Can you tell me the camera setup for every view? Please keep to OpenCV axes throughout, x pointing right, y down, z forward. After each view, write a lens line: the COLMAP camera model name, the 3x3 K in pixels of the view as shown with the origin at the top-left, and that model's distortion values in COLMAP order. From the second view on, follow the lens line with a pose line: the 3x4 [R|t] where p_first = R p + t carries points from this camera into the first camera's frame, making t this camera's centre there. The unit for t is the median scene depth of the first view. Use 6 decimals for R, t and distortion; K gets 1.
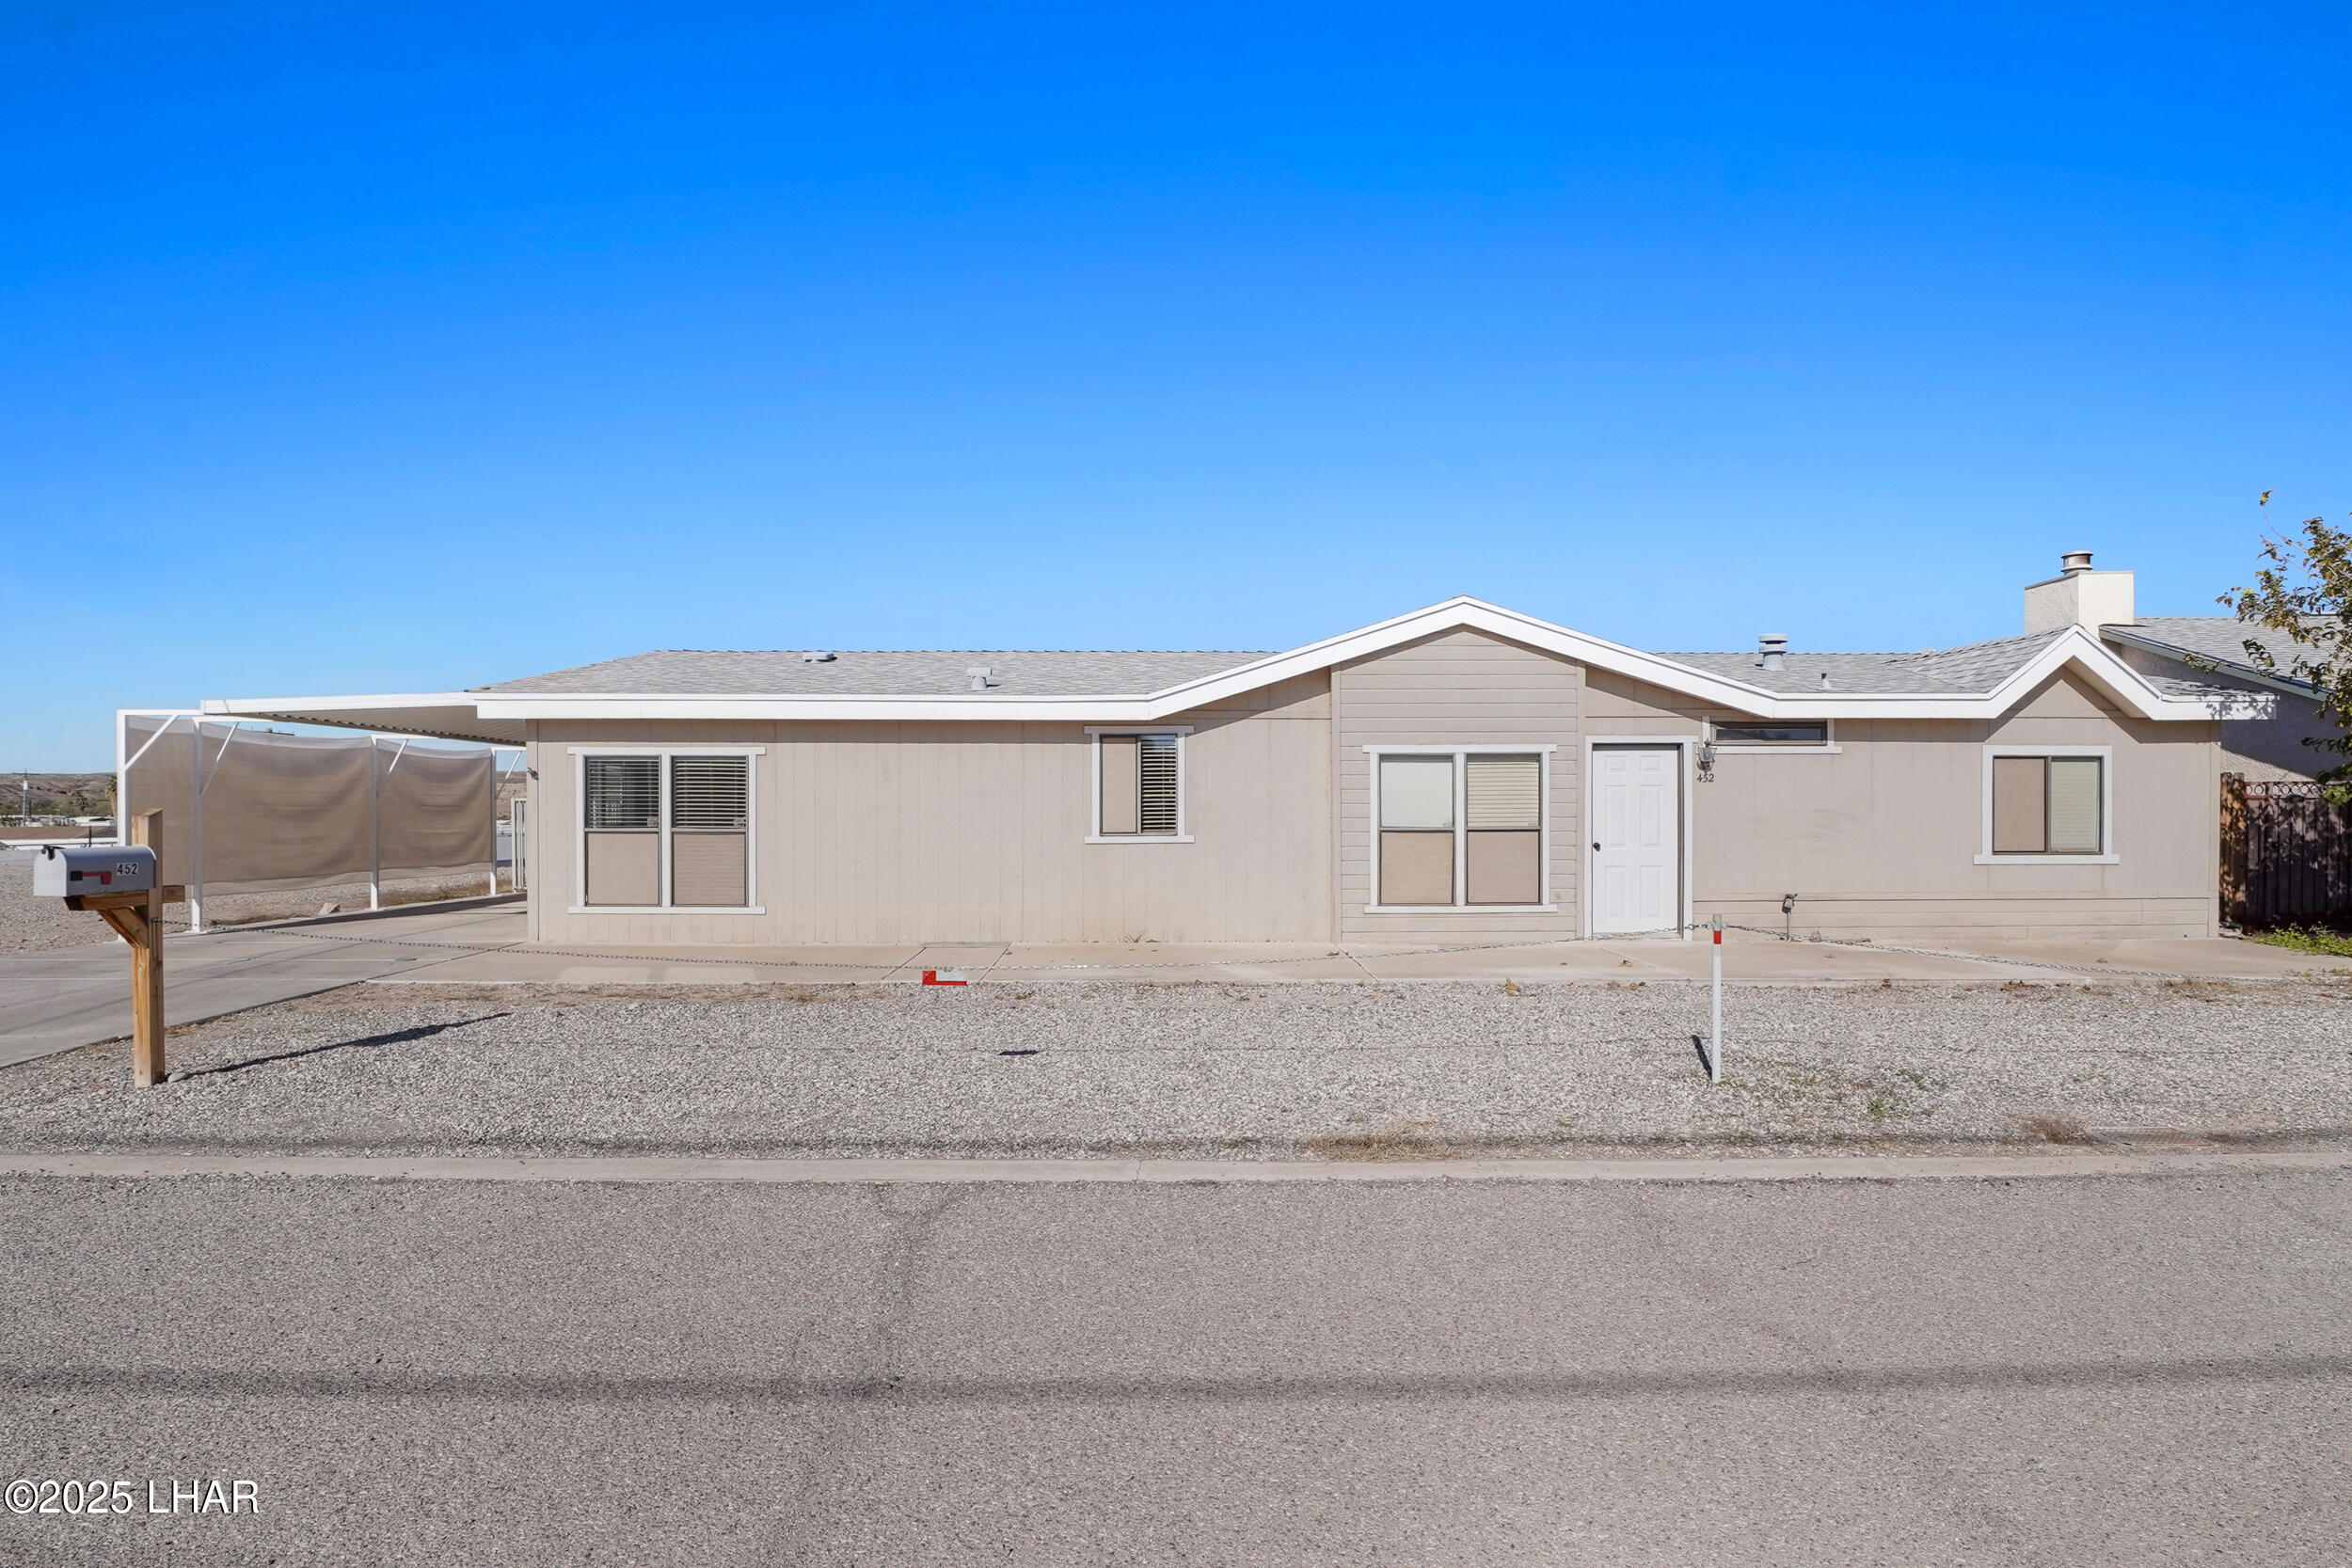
lens RADIAL K [[1198.6, 0, 1176.6], [0, 1198.6, 786.6], [0, 0, 1]] dist [-0.024284, -0.002640]
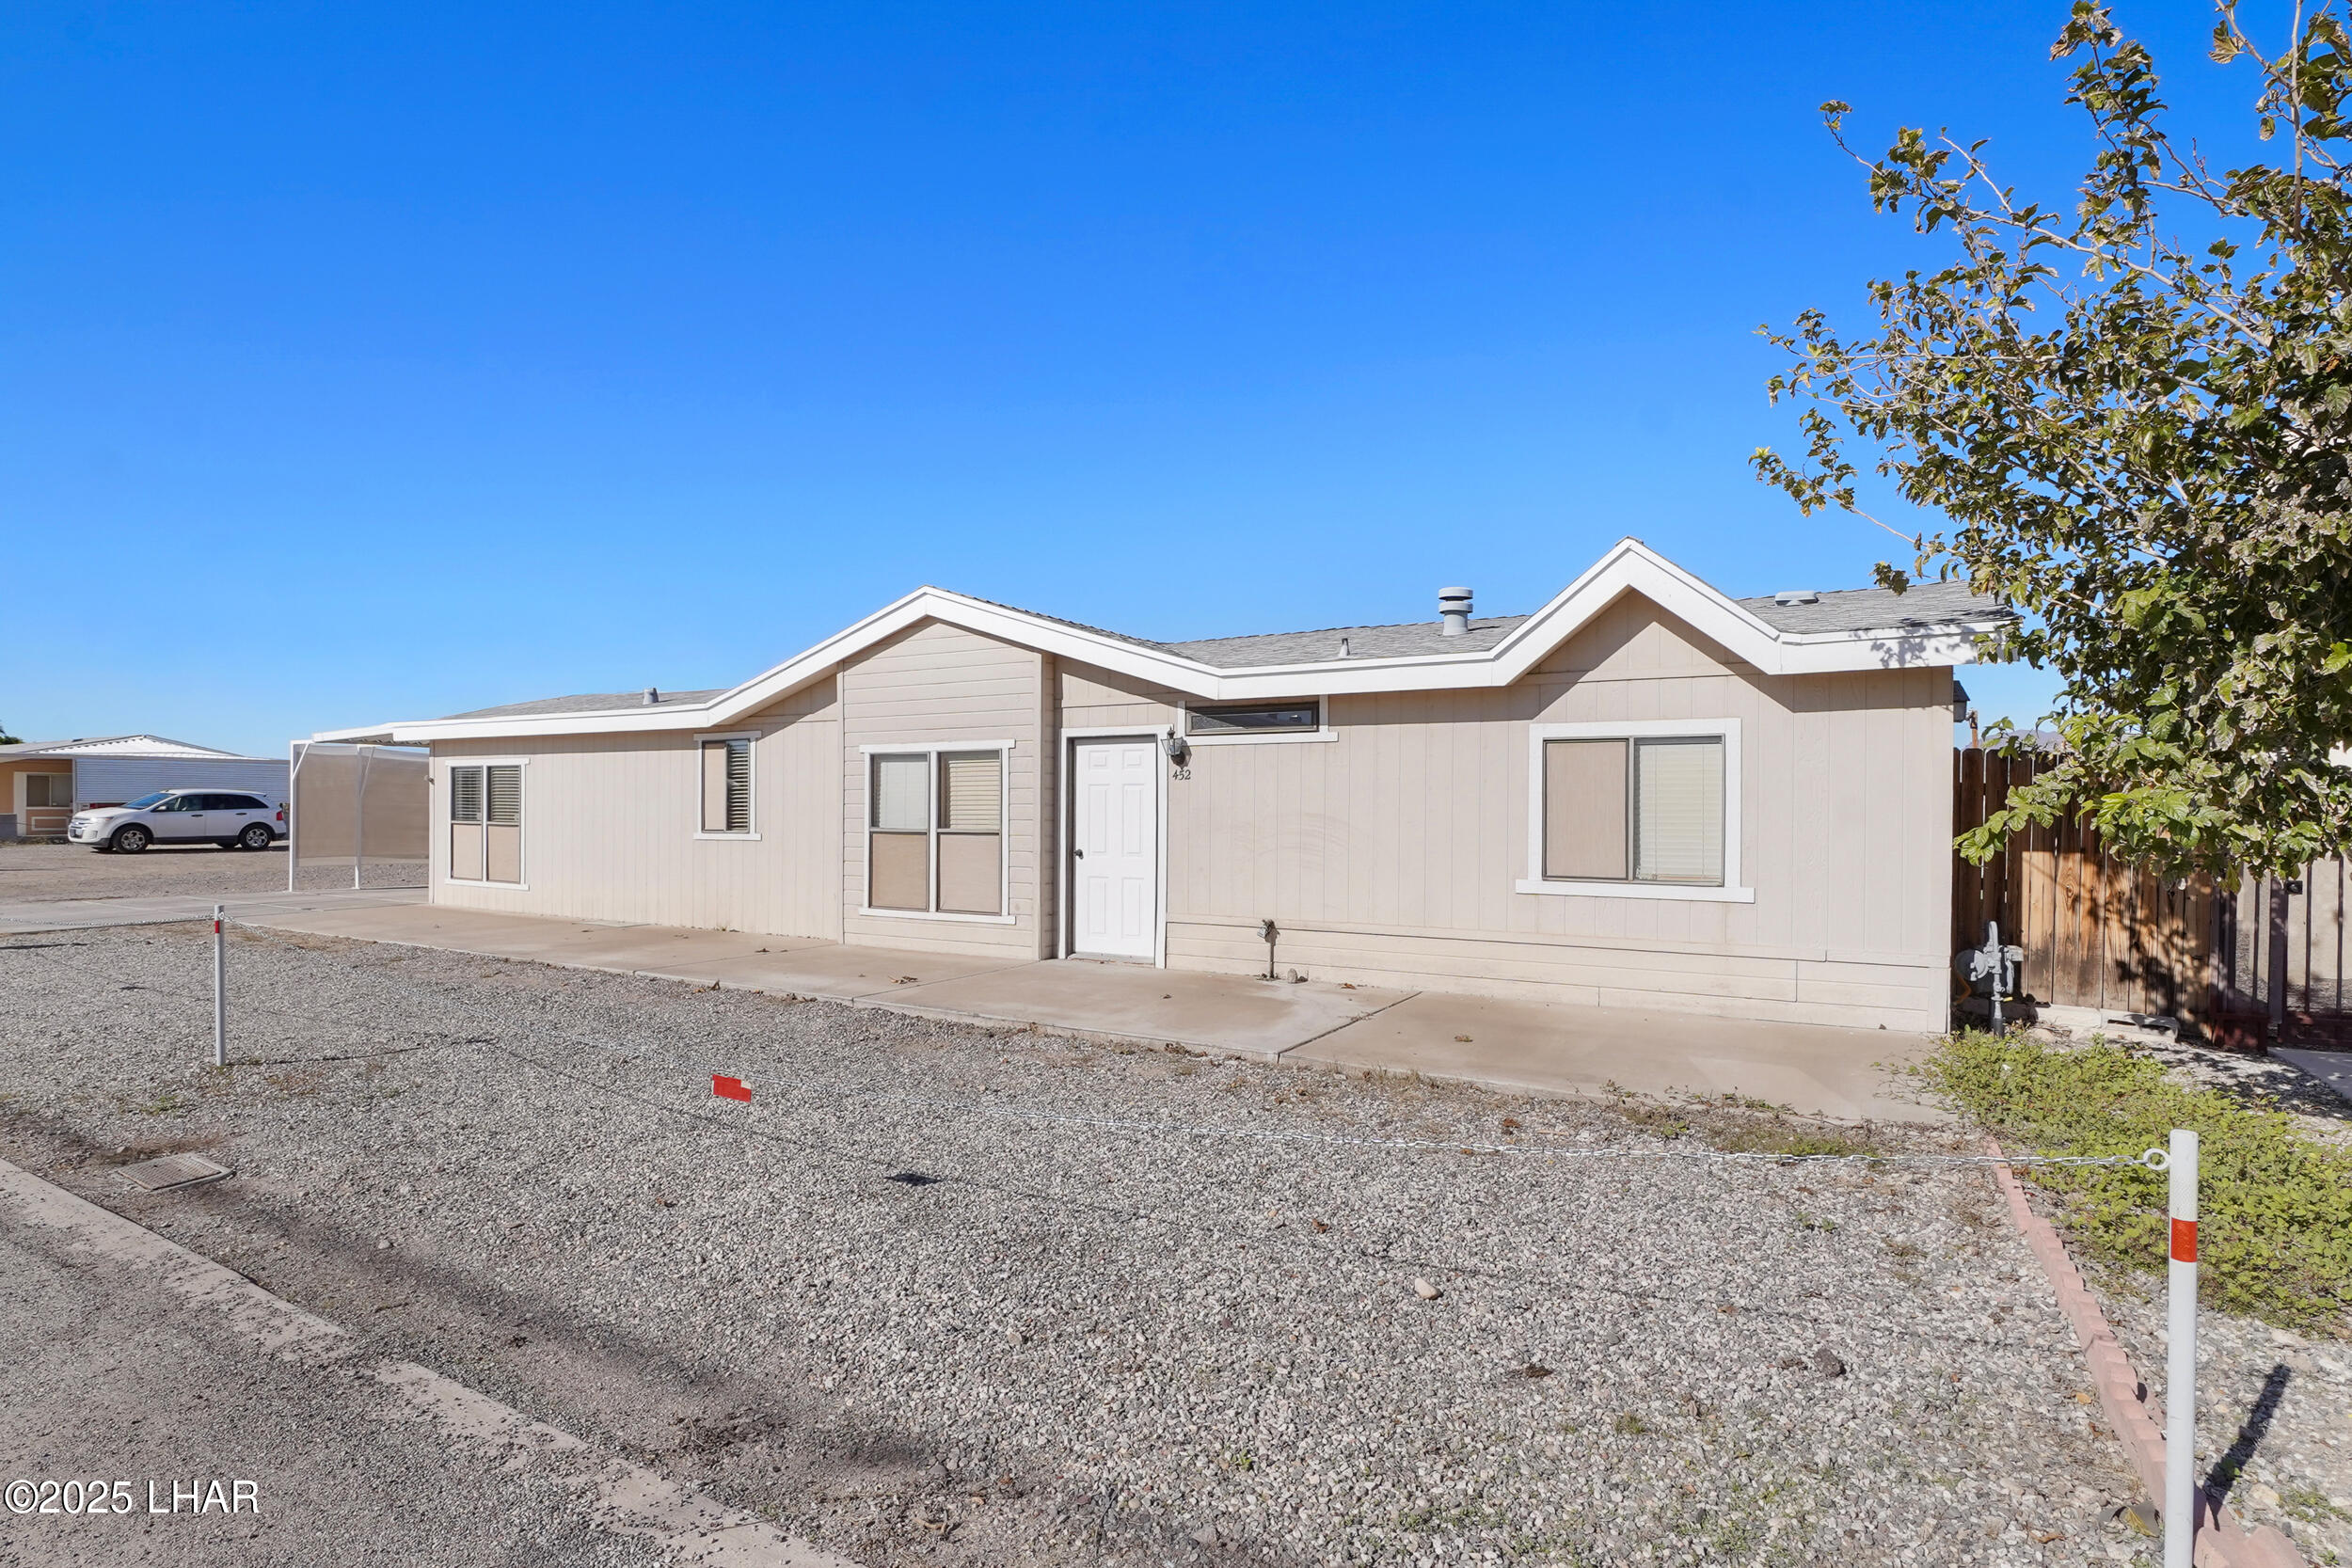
lens RADIAL K [[1198.6, 0, 1172.4], [0, 1198.6, 790.9], [0, 0, 1]] dist [-0.024284, -0.002640]
pose [[0.849376, -0.003021, -0.527779, 0.891233], [0.000840, 0.999990, -0.004371, 0.007839], [0.527787, 0.003269, 0.849370, 0.289964]]
